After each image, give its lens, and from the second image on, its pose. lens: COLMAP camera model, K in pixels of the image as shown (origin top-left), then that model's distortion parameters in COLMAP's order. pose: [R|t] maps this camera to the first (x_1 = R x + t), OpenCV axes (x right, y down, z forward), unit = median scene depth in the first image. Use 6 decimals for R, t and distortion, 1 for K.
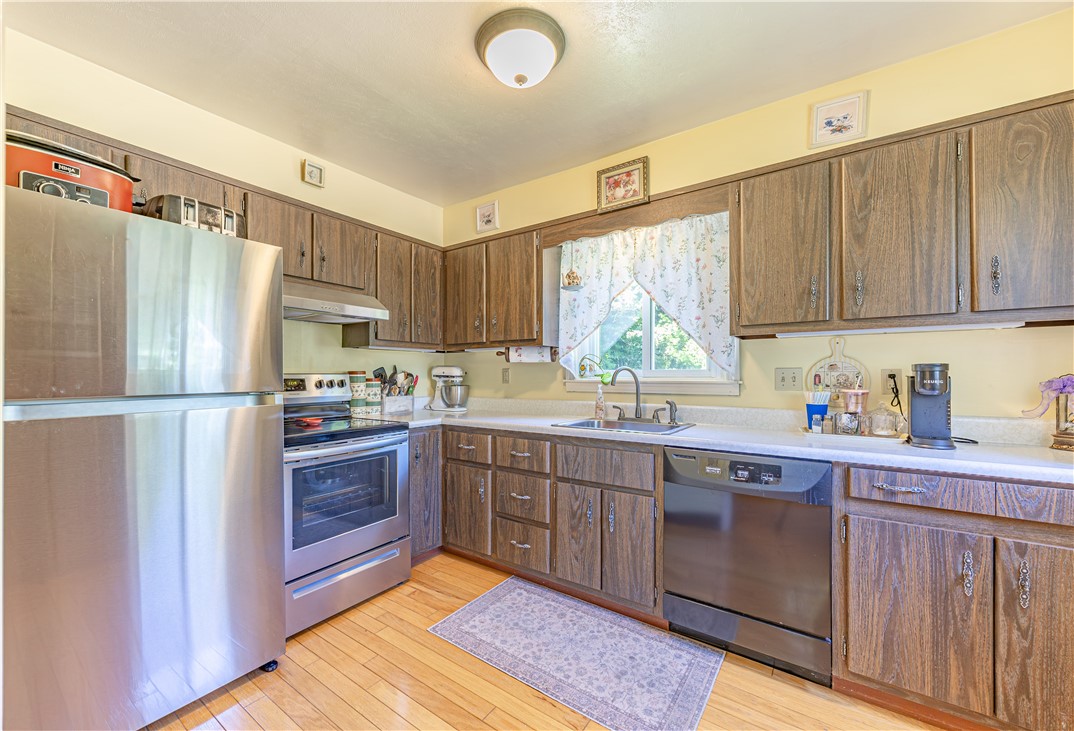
lens RADIAL K [[429.3, 0, 513.8], [0, 429.3, 370.2], [0, 0, 1]] dist [0.000721, 0.000010]
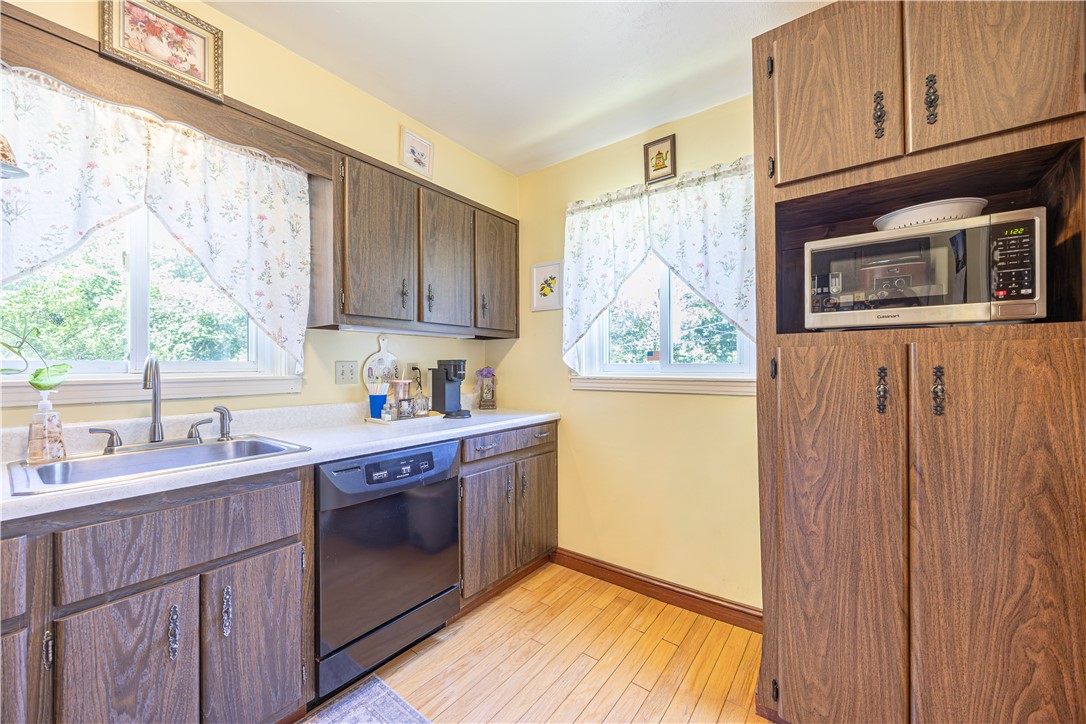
lens RADIAL K [[413.4, 0, 540.0], [0, 413.4, 363.1], [0, 0, 1]] dist [-0.002773, -0.000050]
pose [[0.015454, 0.008444, 0.999845, -0.334788], [-0.006055, 0.999947, -0.008352, 0.004779], [-0.999862, -0.005925, 0.015504, 0.566806]]
